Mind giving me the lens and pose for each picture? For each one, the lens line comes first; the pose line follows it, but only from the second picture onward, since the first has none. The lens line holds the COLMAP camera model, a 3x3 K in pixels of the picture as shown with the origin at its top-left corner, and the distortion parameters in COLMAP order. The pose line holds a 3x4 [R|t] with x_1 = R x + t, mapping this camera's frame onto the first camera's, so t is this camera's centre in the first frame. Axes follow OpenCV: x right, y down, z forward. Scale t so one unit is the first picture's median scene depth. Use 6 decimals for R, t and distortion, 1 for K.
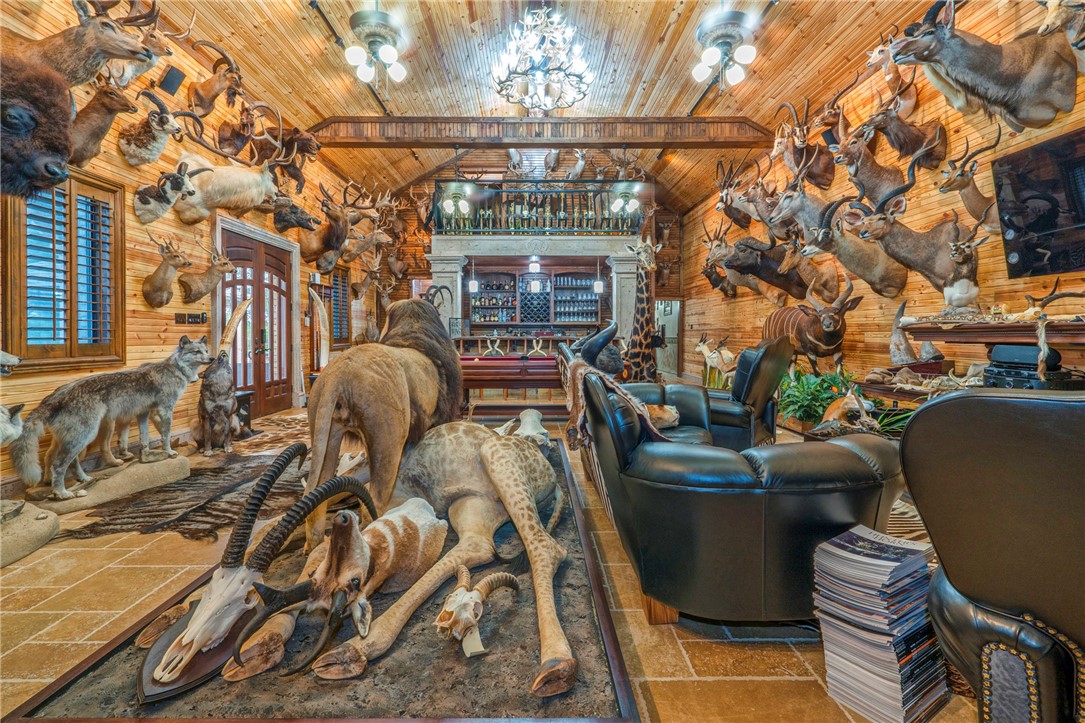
lens RADIAL K [[500.2, 0, 538.8], [0, 500.2, 334.8], [0, 0, 1]] dist [0.001706, 0.001274]
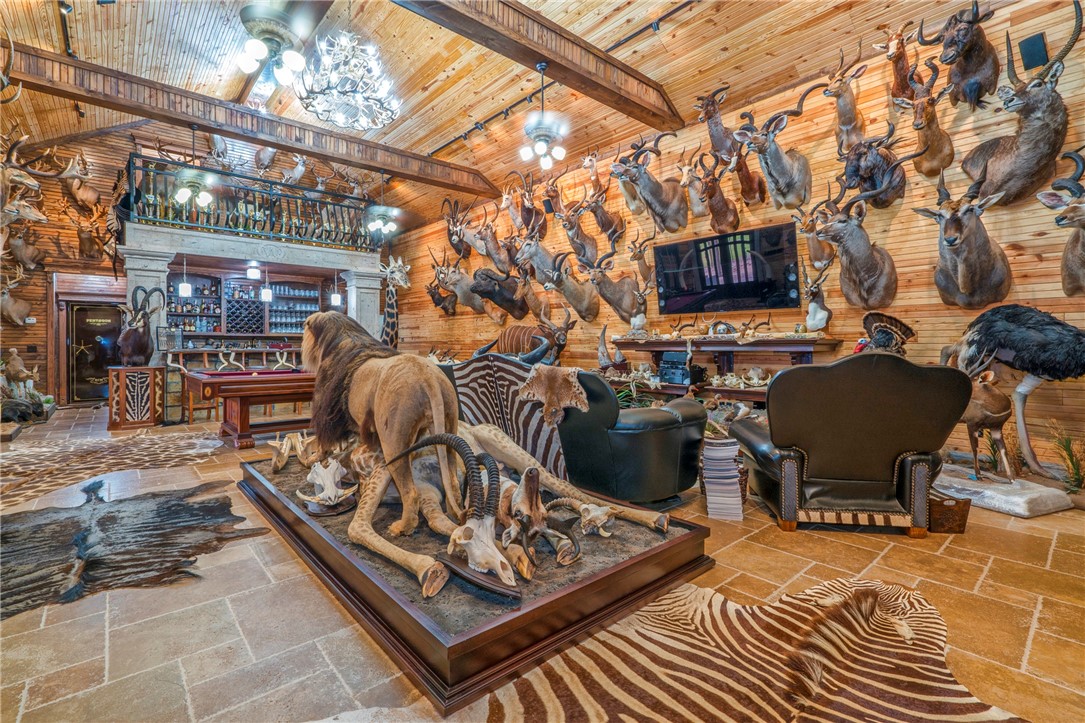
lens RADIAL K [[487.5, 0, 539.4], [0, 487.5, 355.2], [0, 0, 1]] dist [-0.031211, 0.017853]
pose [[0.758735, -0.012831, 0.651273, -0.239490], [0.001590, 0.999839, 0.017846, -0.000010], [-0.651398, -0.012505, 0.758633, -0.013335]]
